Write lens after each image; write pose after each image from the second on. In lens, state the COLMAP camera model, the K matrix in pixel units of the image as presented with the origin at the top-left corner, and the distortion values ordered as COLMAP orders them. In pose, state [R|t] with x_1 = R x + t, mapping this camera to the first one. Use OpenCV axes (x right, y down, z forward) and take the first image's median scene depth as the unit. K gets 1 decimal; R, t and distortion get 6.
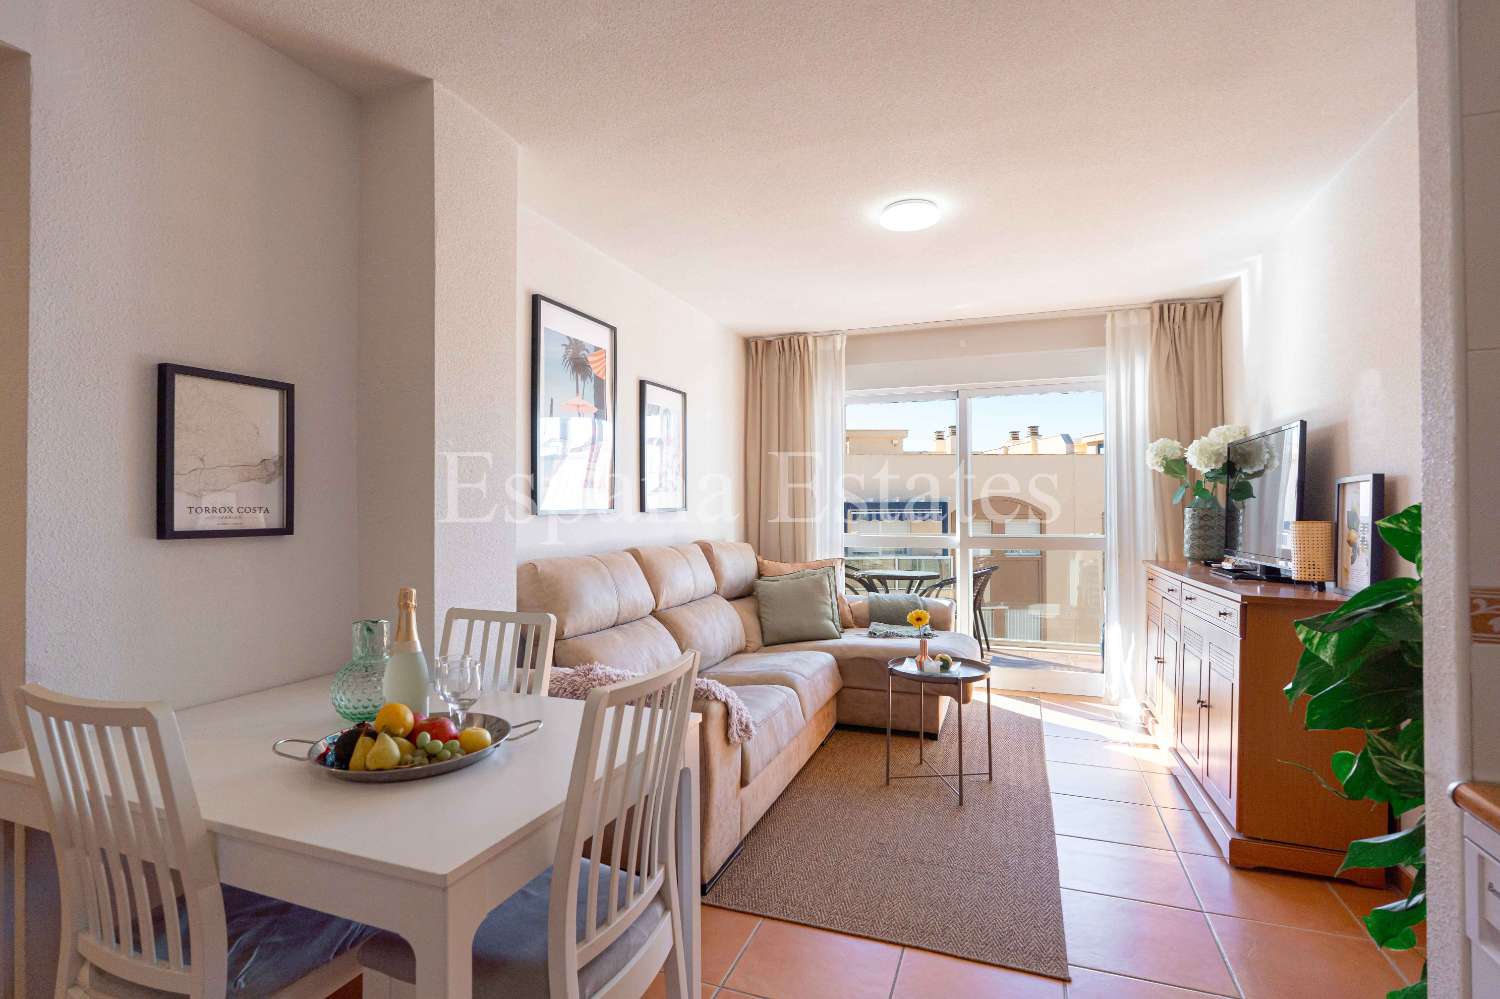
lens RADIAL K [[722.3, 0, 746.6], [0, 722.3, 502.8], [0, 0, 1]] dist [-0.000751, -0.001094]
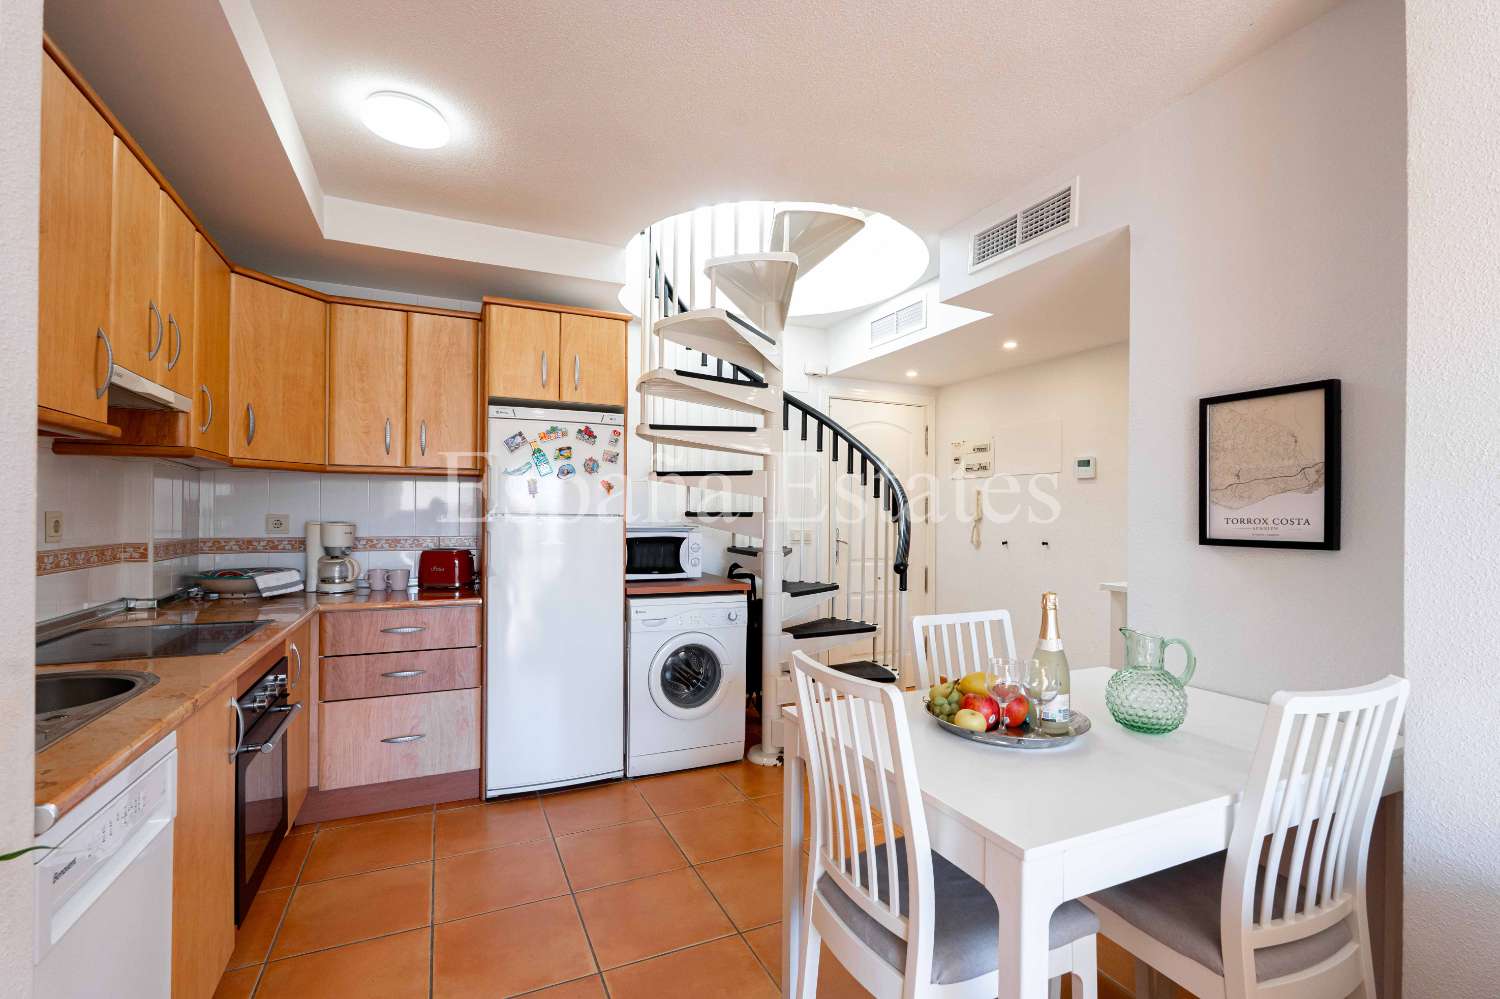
lens RADIAL K [[659.8, 0, 734.1], [0, 659.8, 513.5], [0, 0, 1]] dist [-0.008608, 0.001375]
pose [[-0.708707, -0.006647, -0.705471, 0.251747], [-0.002698, 0.999974, -0.006711, 0.003651], [0.705497, -0.002853, -0.708707, 0.593050]]
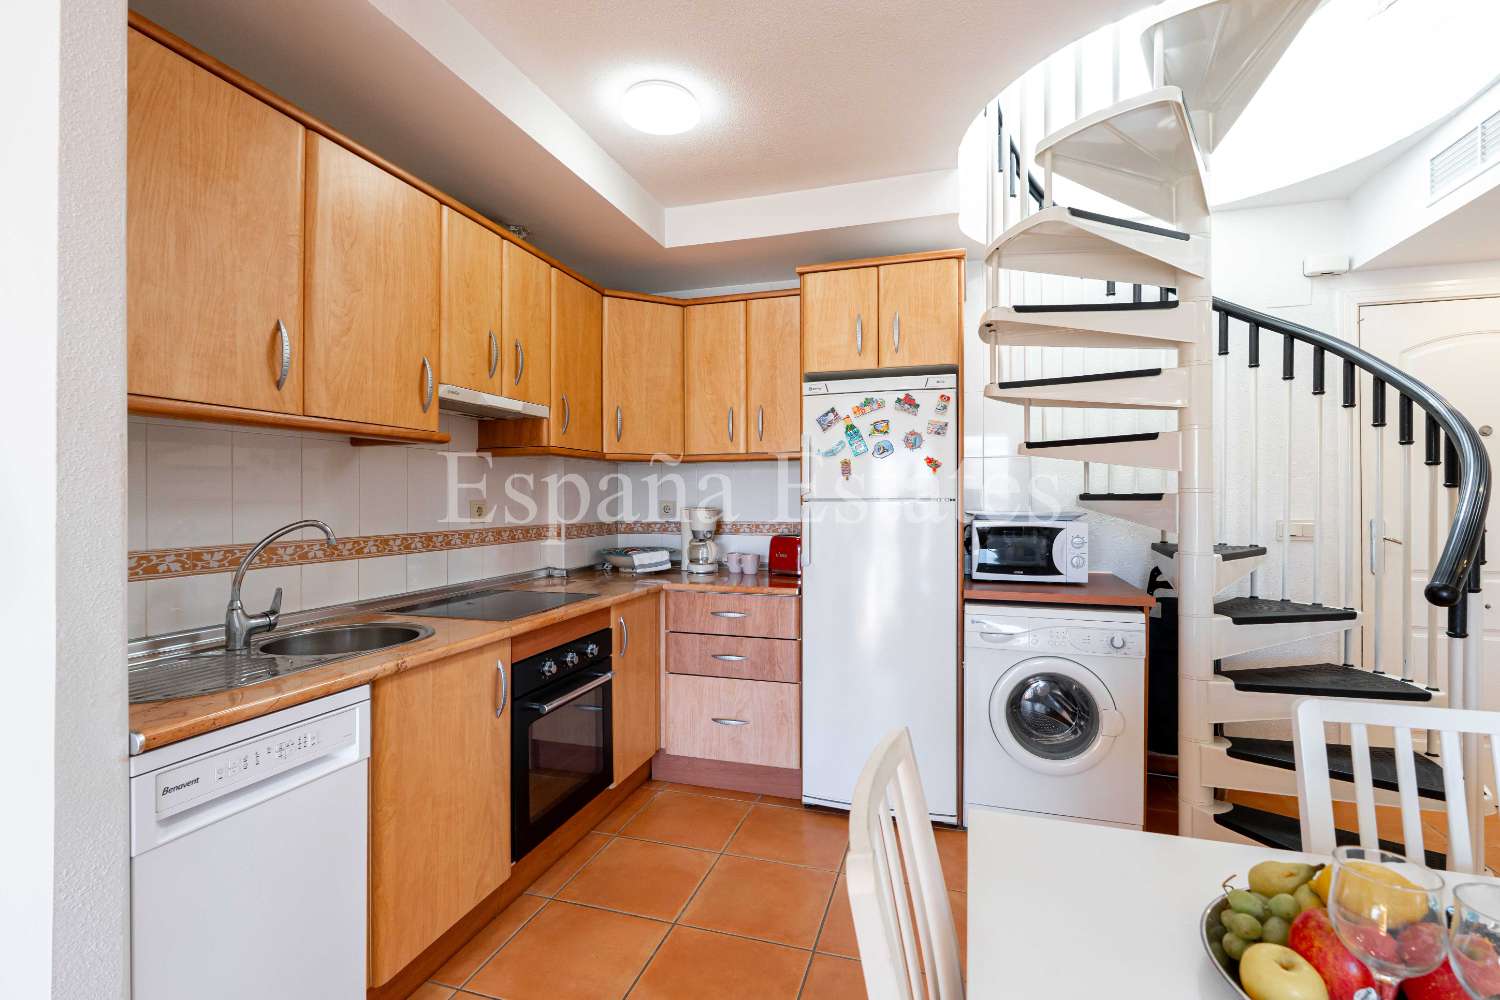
lens RADIAL K [[659.8, 0, 764.3], [0, 659.8, 498.1], [0, 0, 1]] dist [-0.008608, 0.001375]
pose [[-0.998041, 0.003249, -0.062482, -0.007543], [0.003527, 0.999984, -0.004330, 0.001361], [0.062467, -0.004542, -0.998037, 0.559345]]
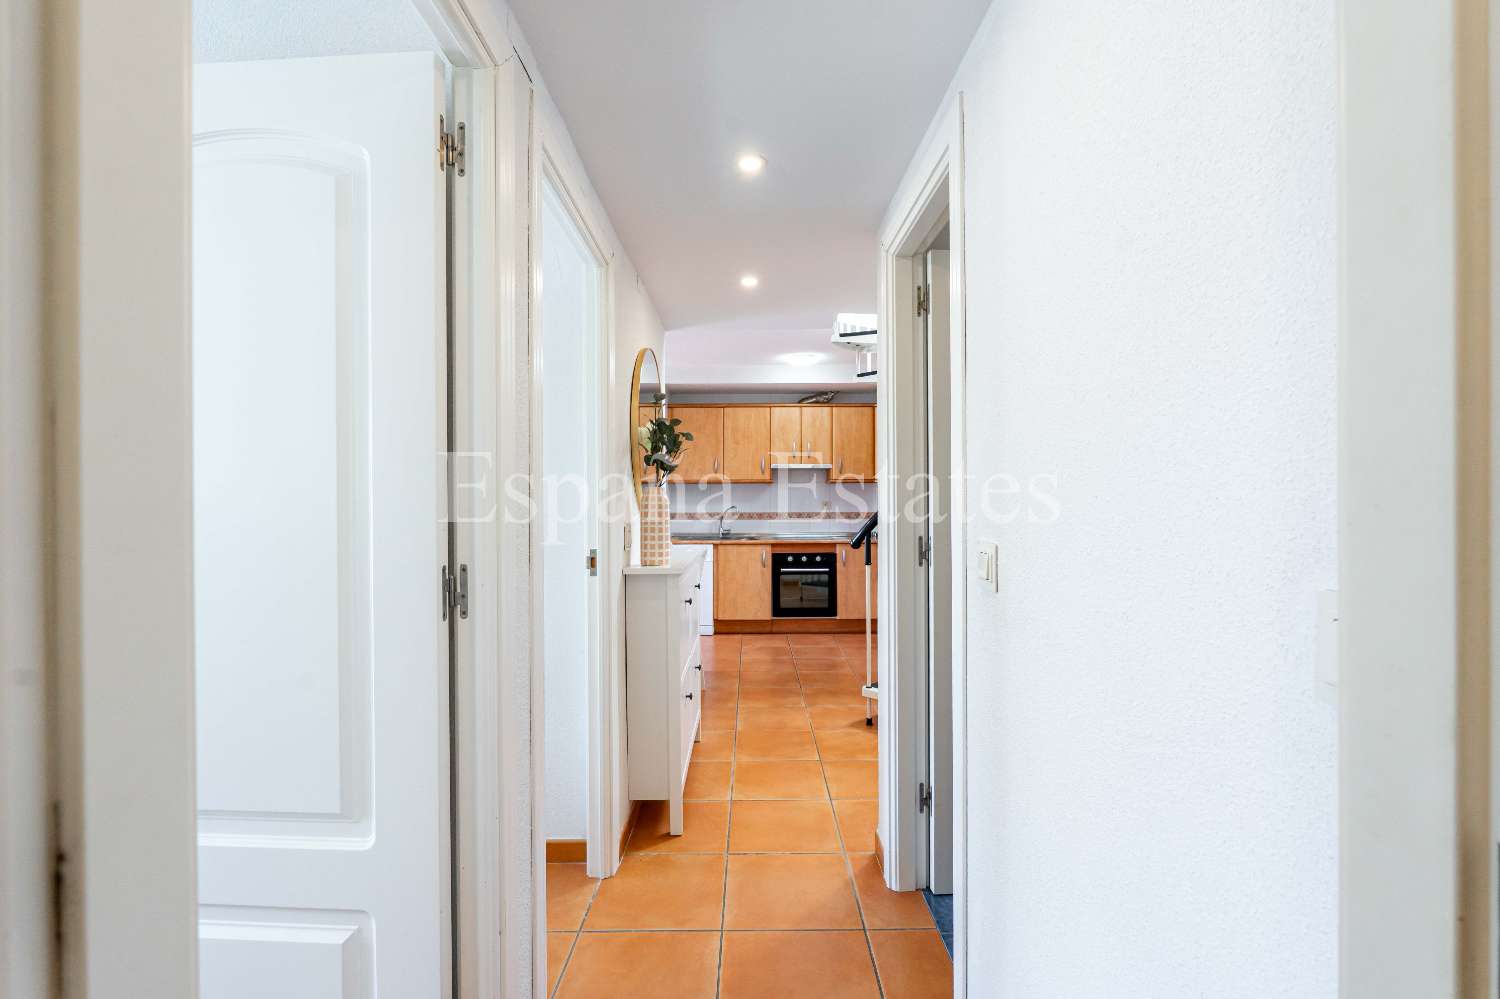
lens RADIAL K [[659.8, 0, 753.1], [0, 659.8, 506.2], [0, 0, 1]] dist [-0.008608, 0.001375]
pose [[-0.381292, 0.000460, 0.924455, -1.399712], [0.000110, 1.000000, -0.000452, 0.013922], [-0.924455, -0.000070, -0.381292, 0.702167]]
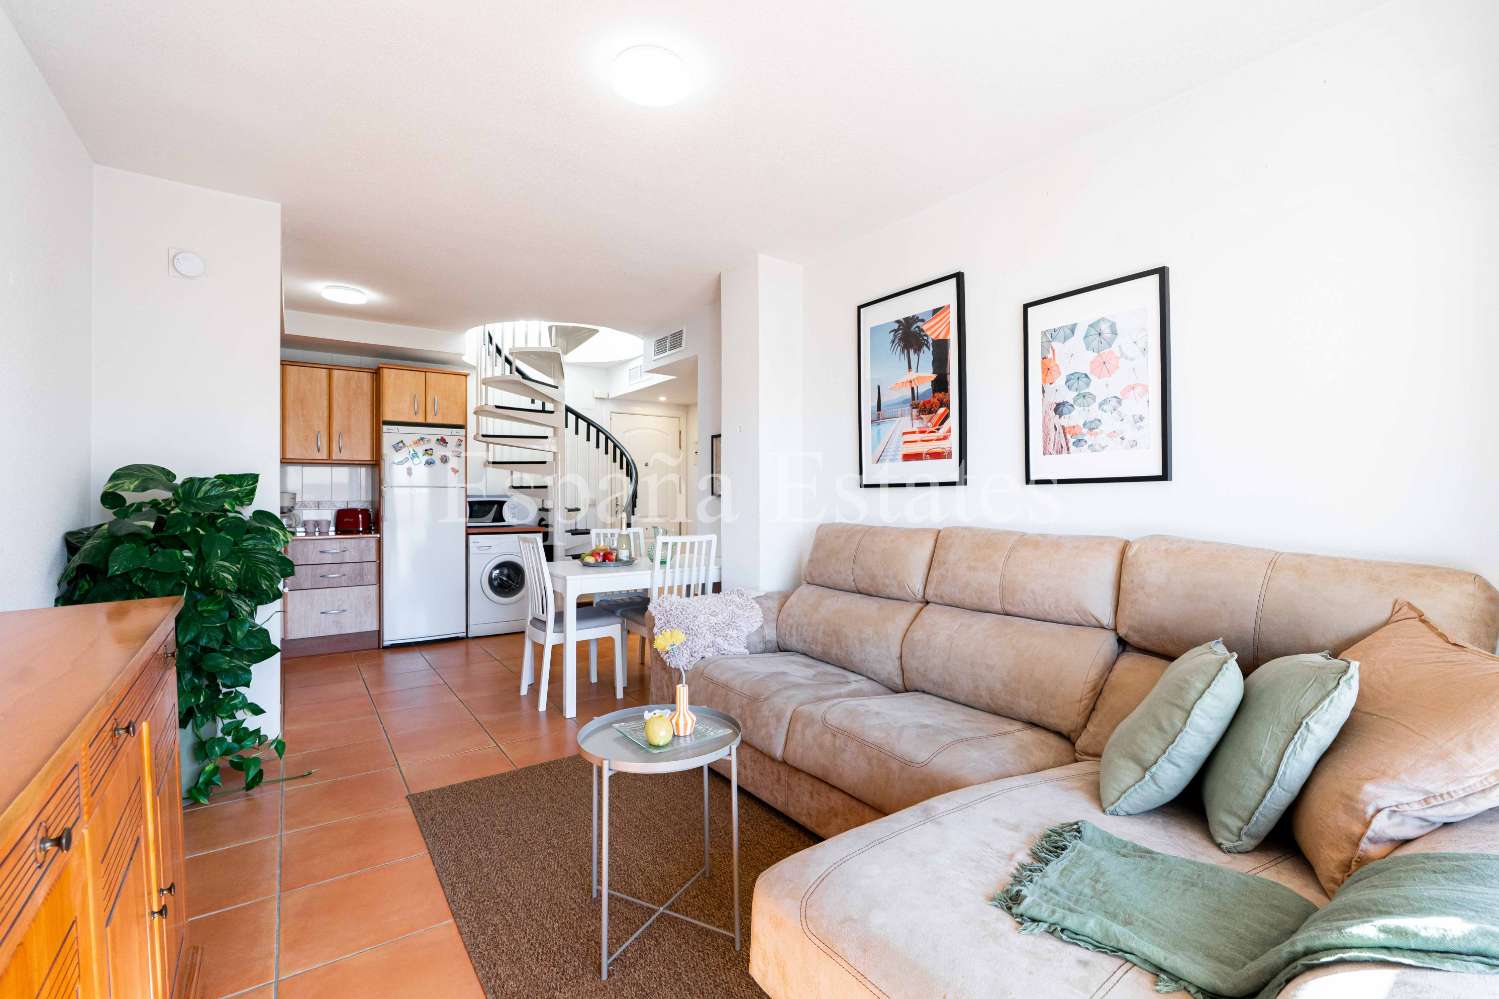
lens RADIAL K [[659.3, 0, 748.0], [0, 659.3, 494.6], [0, 0, 1]] dist [-0.008608, 0.001375]
pose [[-0.561621, -0.000025, -0.827394, 0.626577], [0.005288, 0.999979, -0.003619, 0.026239], [0.827378, -0.006408, -0.561610, 1.257962]]
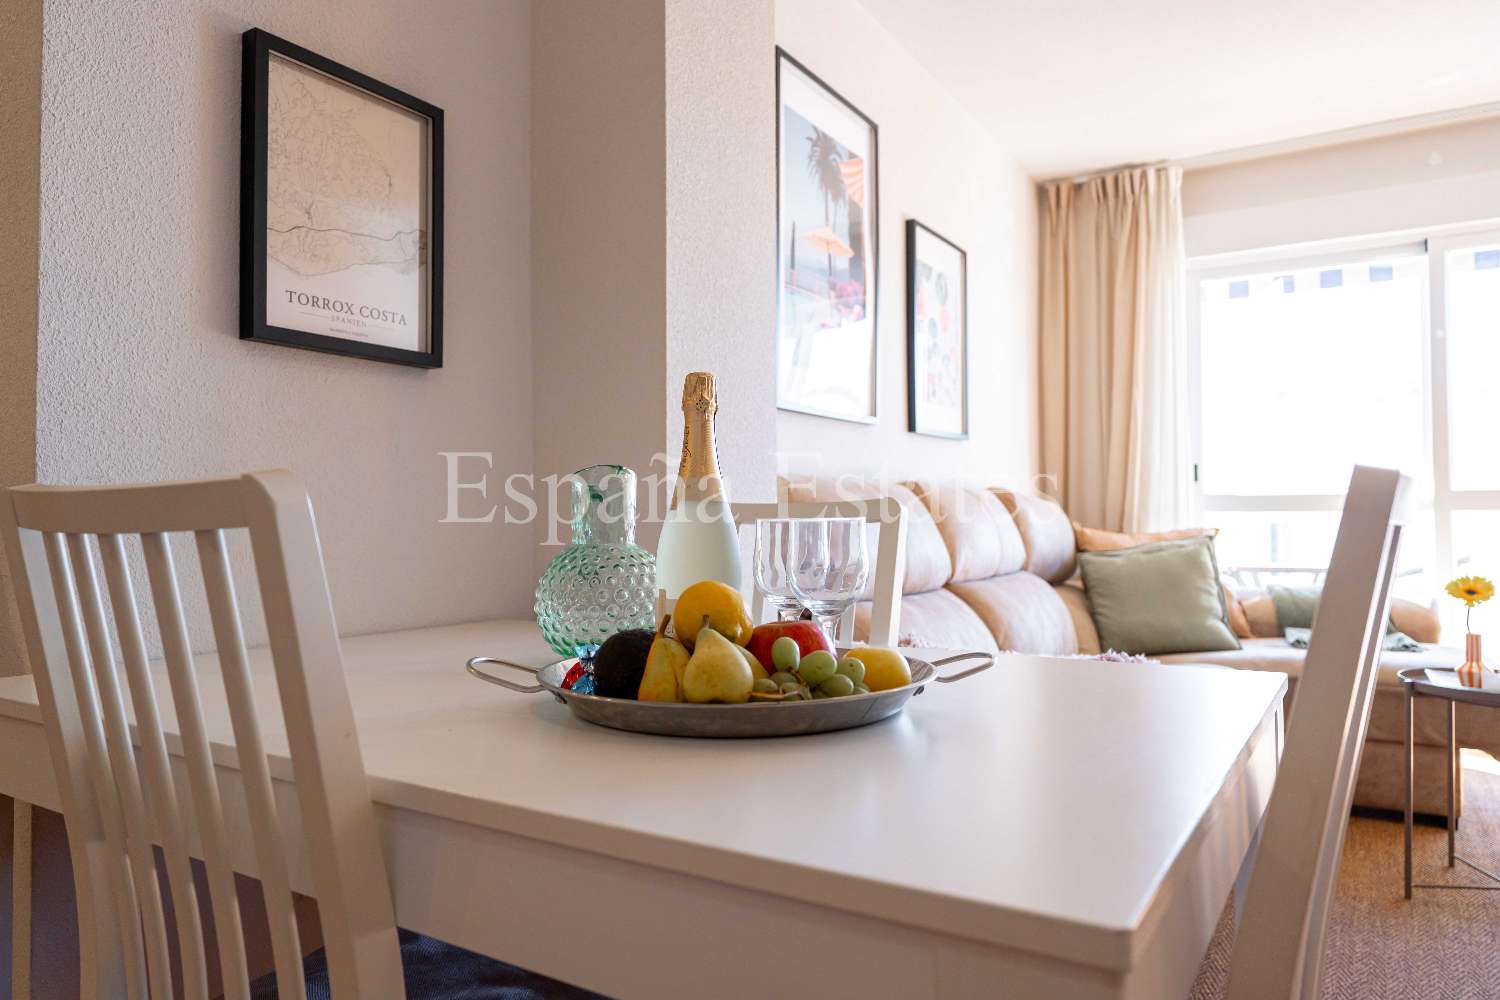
lens RADIAL K [[994.5, 0, 741.3], [0, 994.5, 503.1], [0, 0, 1]] dist [-0.008103, 0.001628]
pose [[0.980956, -0.007159, -0.194098, -0.135413], [0.004786, 0.999908, -0.012690, 0.092493], [0.194171, 0.011520, 0.980900, 0.151154]]
